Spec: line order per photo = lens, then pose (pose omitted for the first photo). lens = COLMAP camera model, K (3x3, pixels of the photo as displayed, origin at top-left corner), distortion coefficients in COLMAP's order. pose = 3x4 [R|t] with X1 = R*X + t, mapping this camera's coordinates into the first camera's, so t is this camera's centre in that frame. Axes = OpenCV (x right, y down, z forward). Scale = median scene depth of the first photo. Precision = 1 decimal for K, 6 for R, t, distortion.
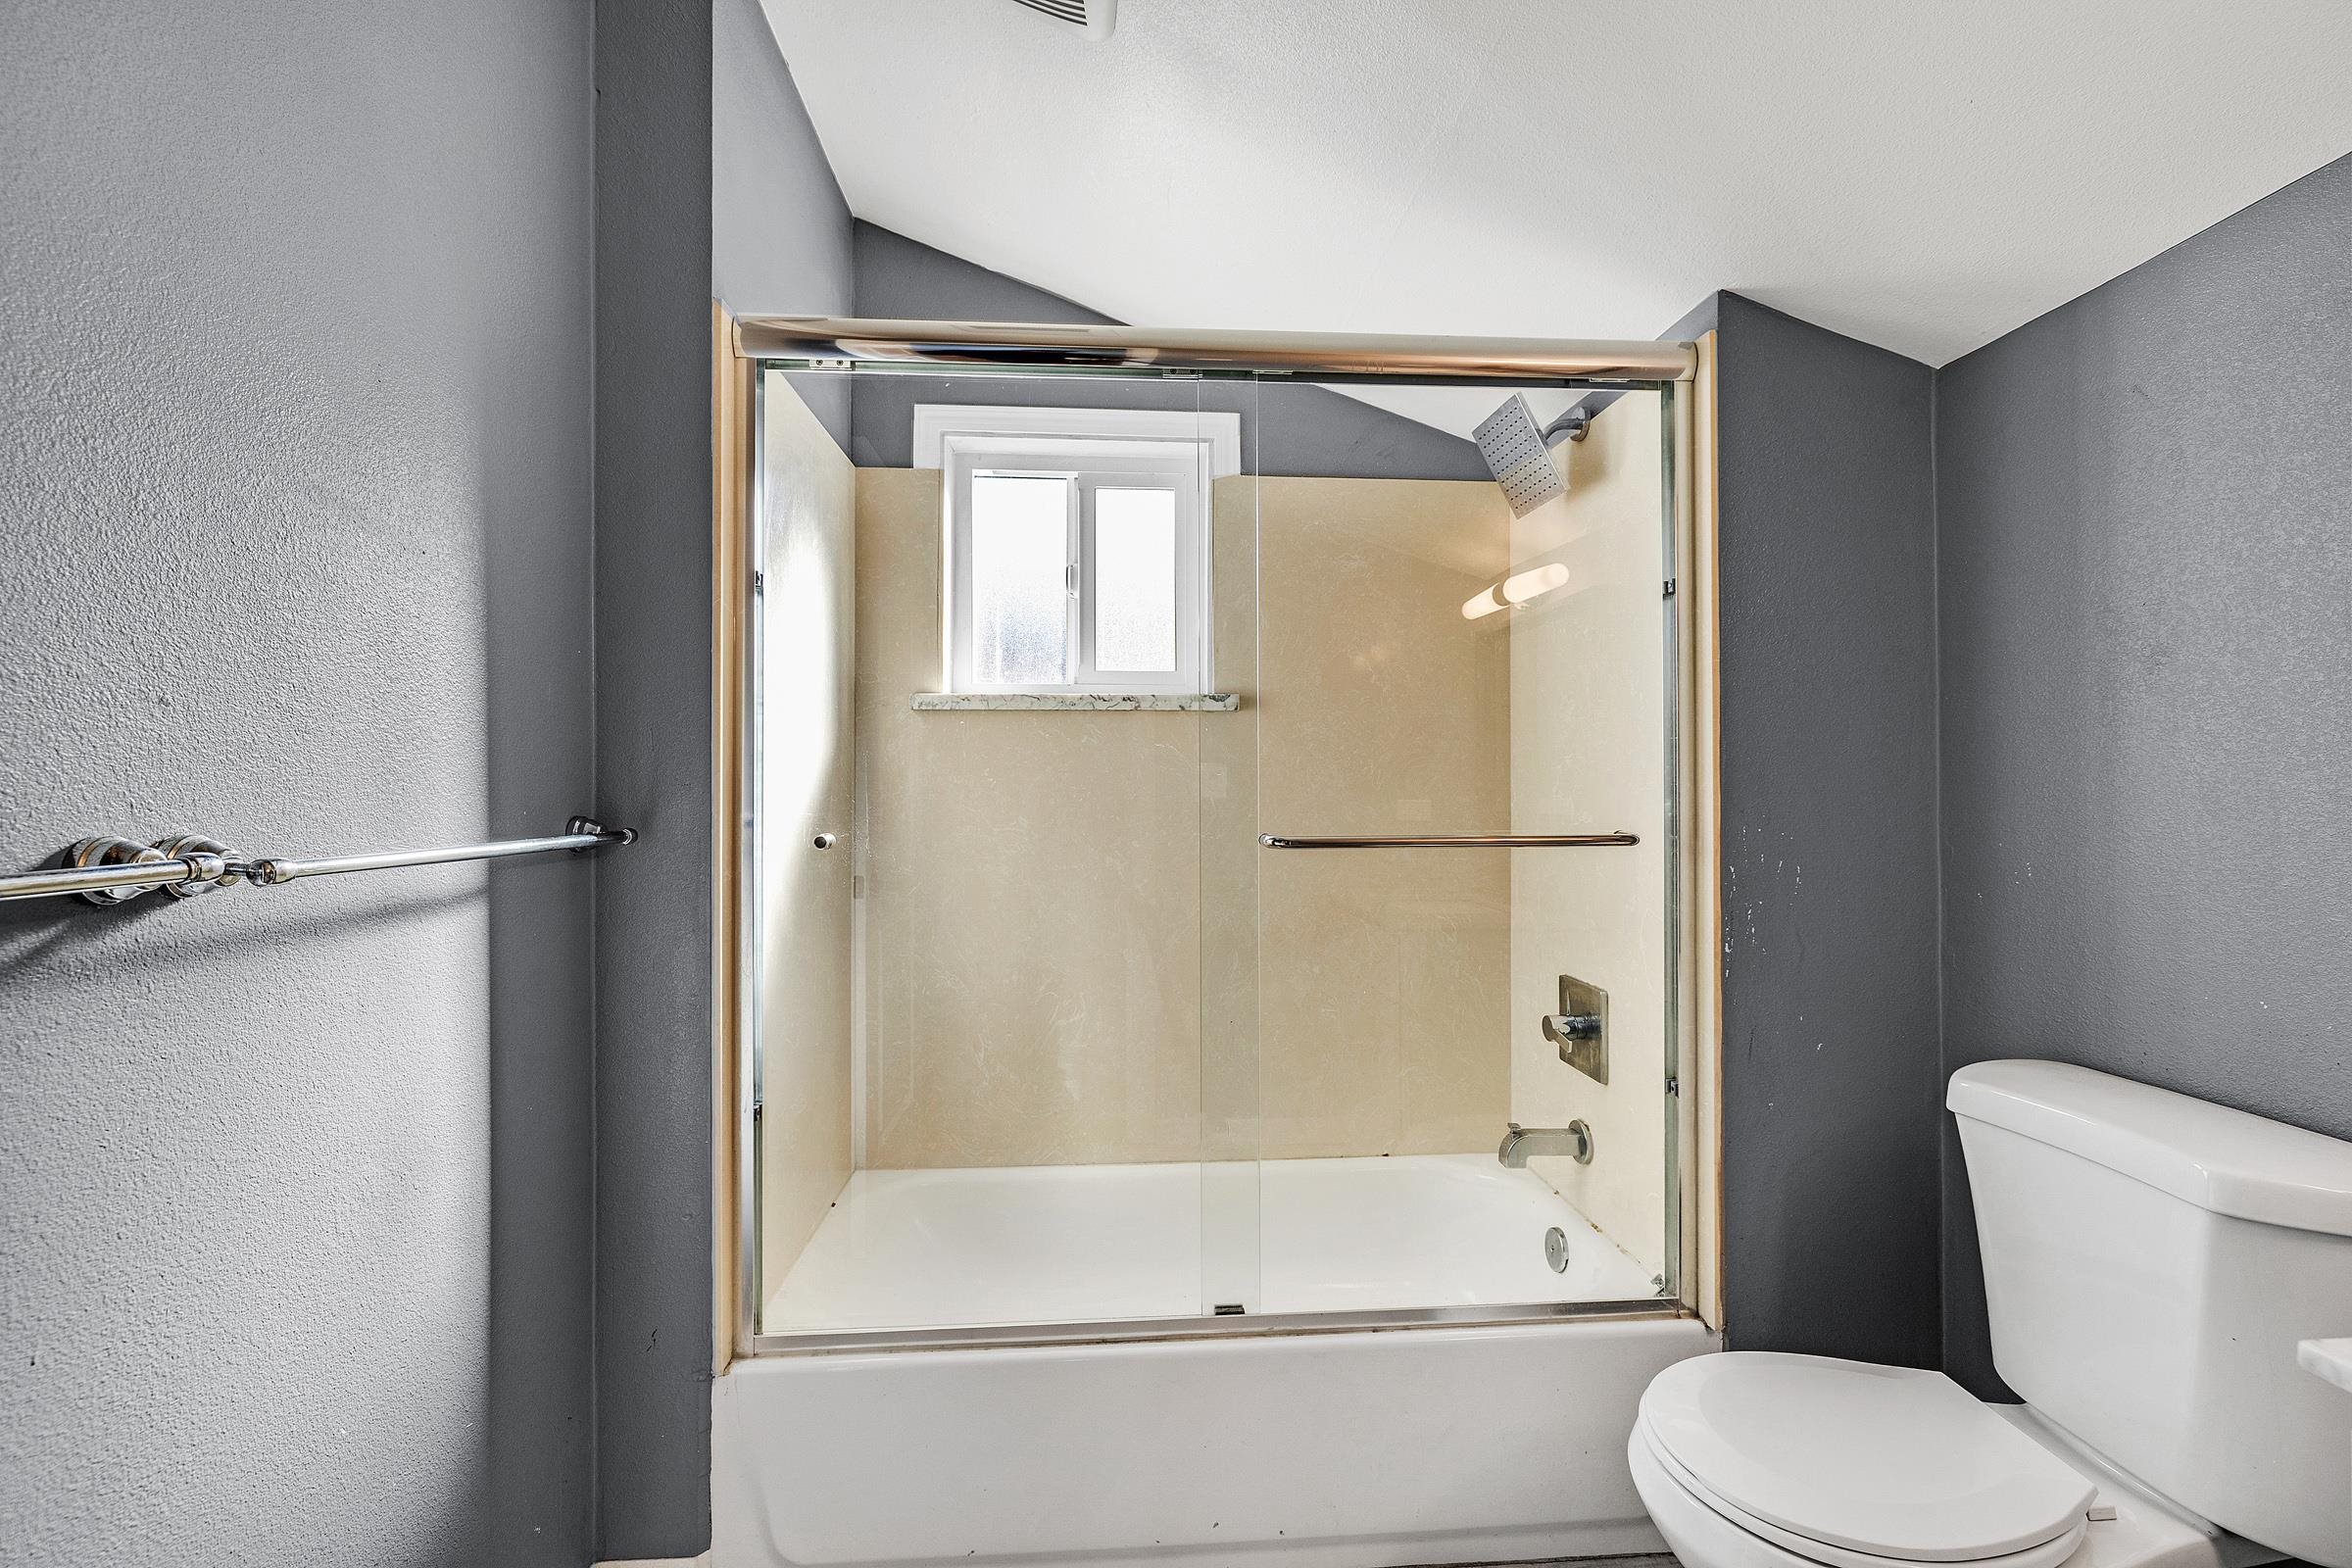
lens RADIAL K [[981.0, 0, 1169.0], [0, 981.0, 787.3], [0, 0, 1]] dist [-0.000610, -0.000110]
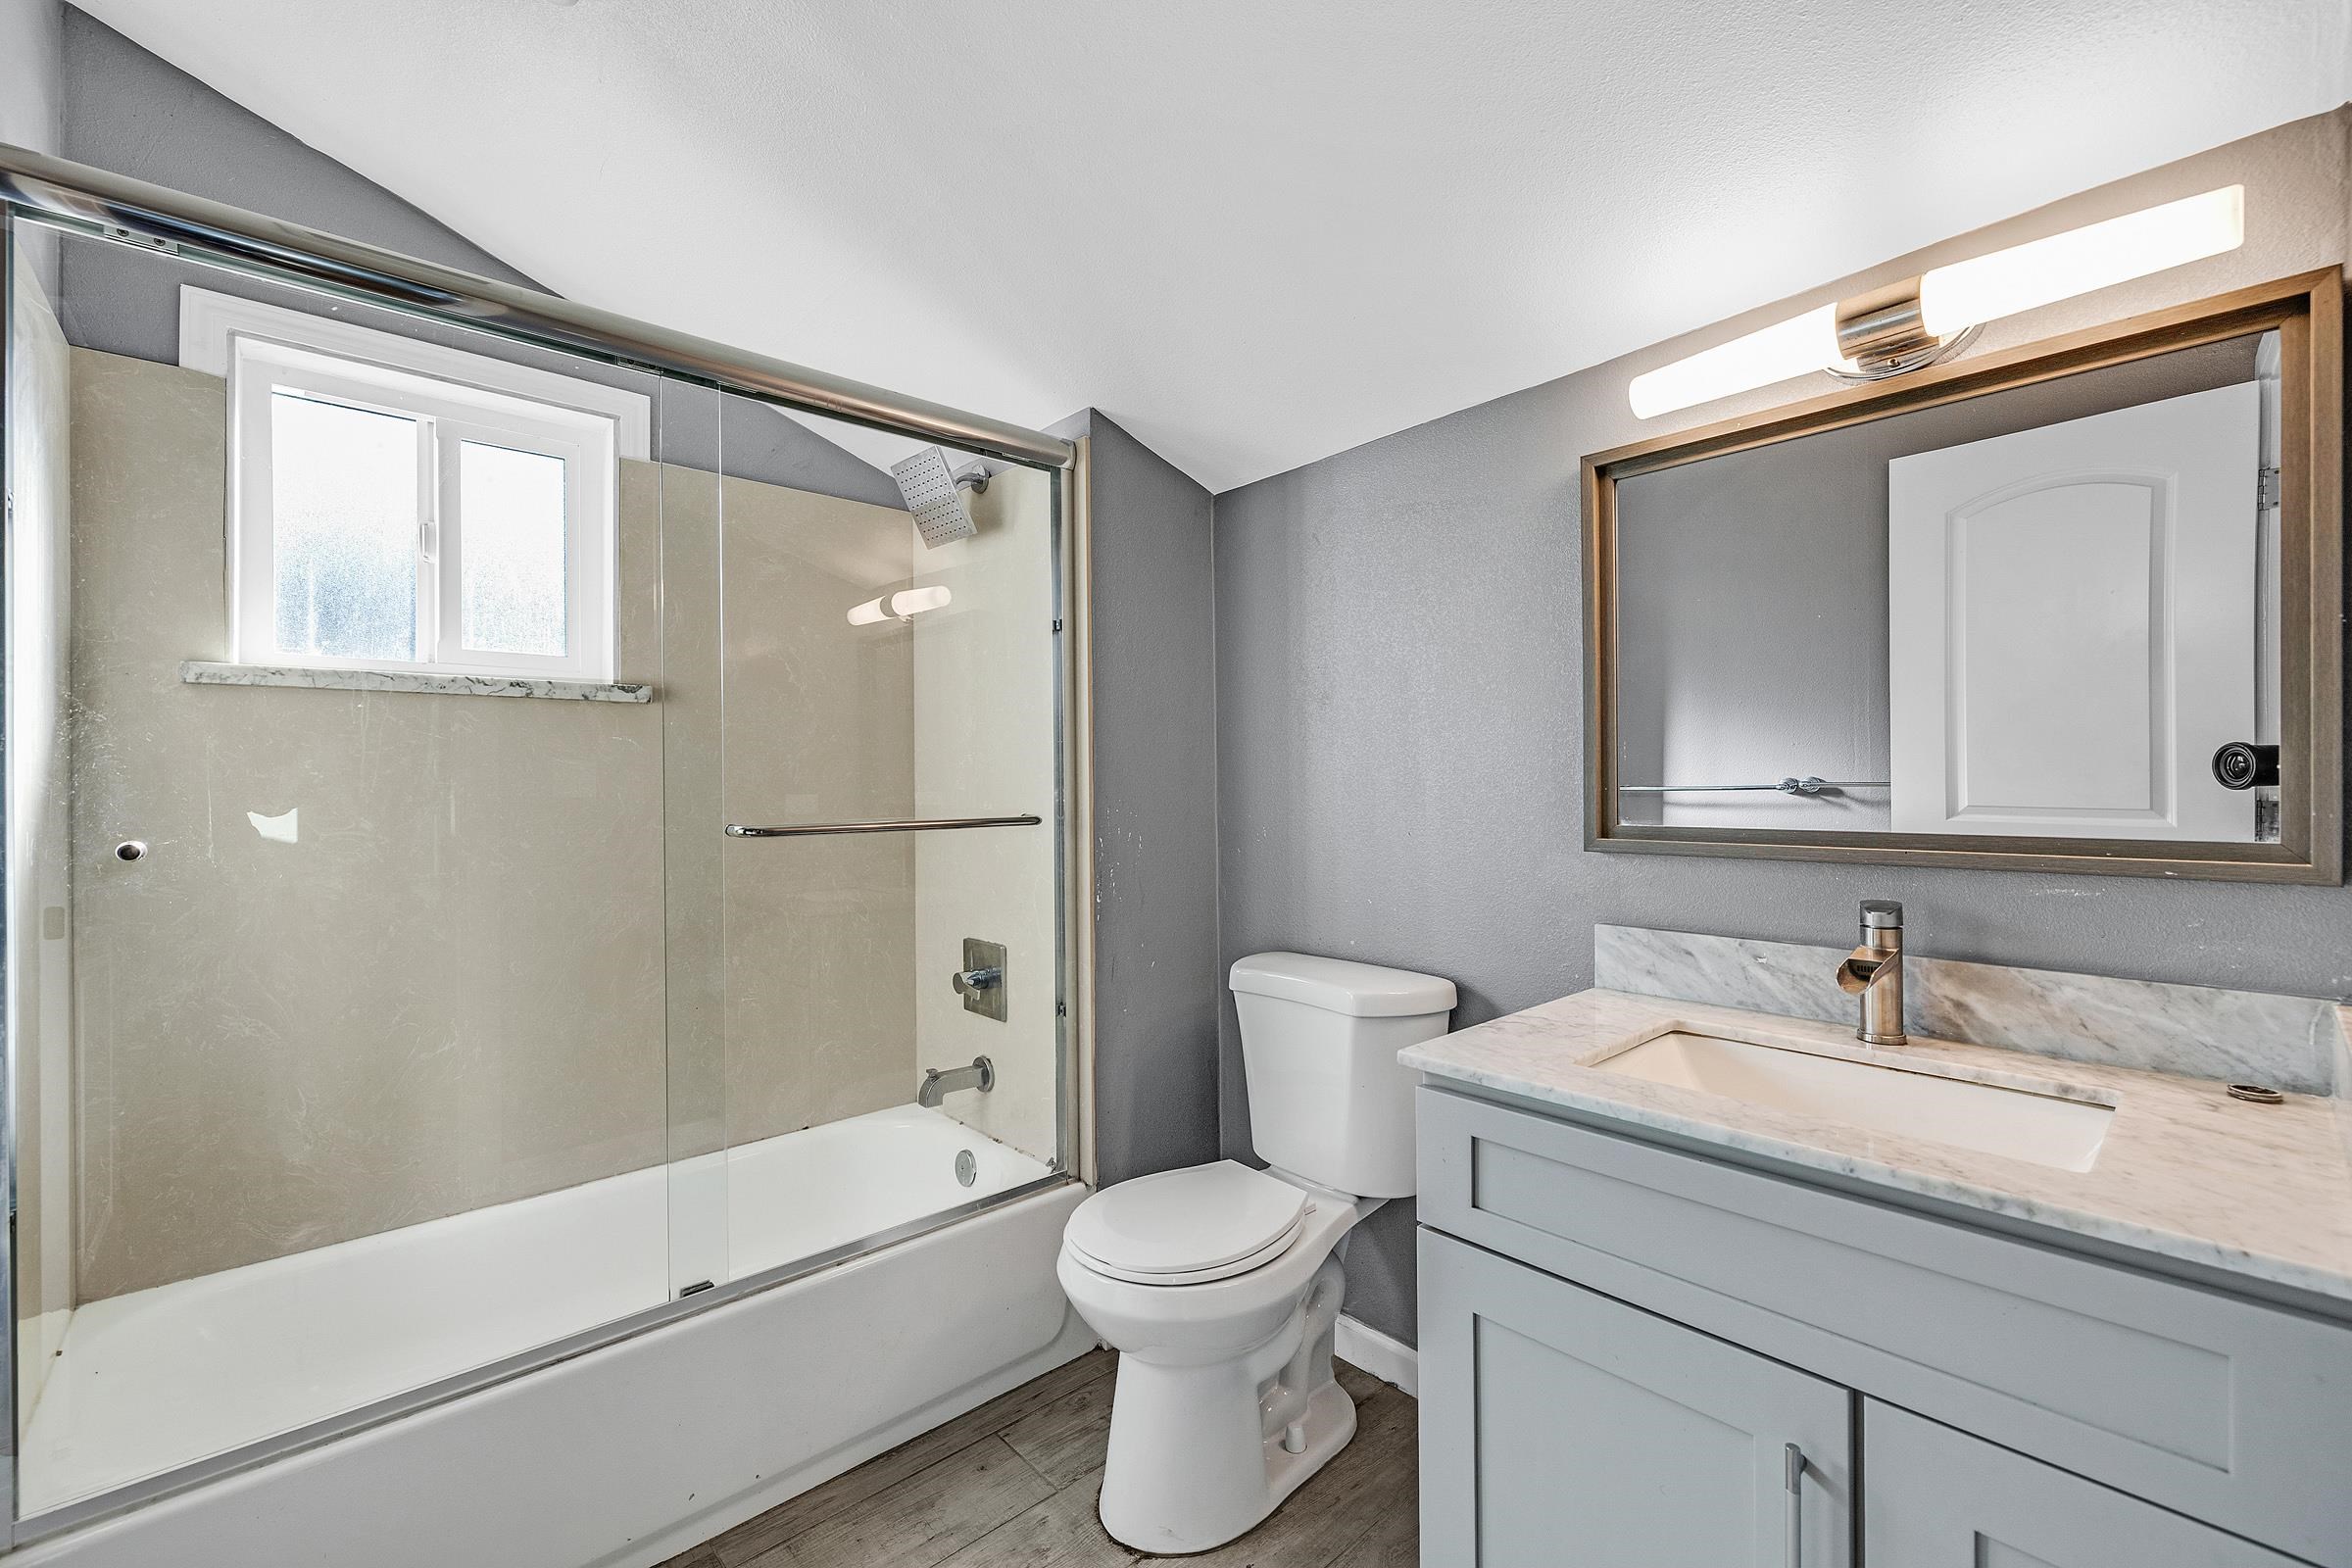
lens RADIAL K [[977.3, 0, 1176.0], [0, 977.3, 782.9], [0, 0, 1]] dist [0.000266, 0.000131]
pose [[0.784195, -0.004787, 0.620496, -0.138325], [0.005330, 0.999985, 0.000978, 0.003387], [-0.620491, 0.002541, 0.784209, -0.090792]]
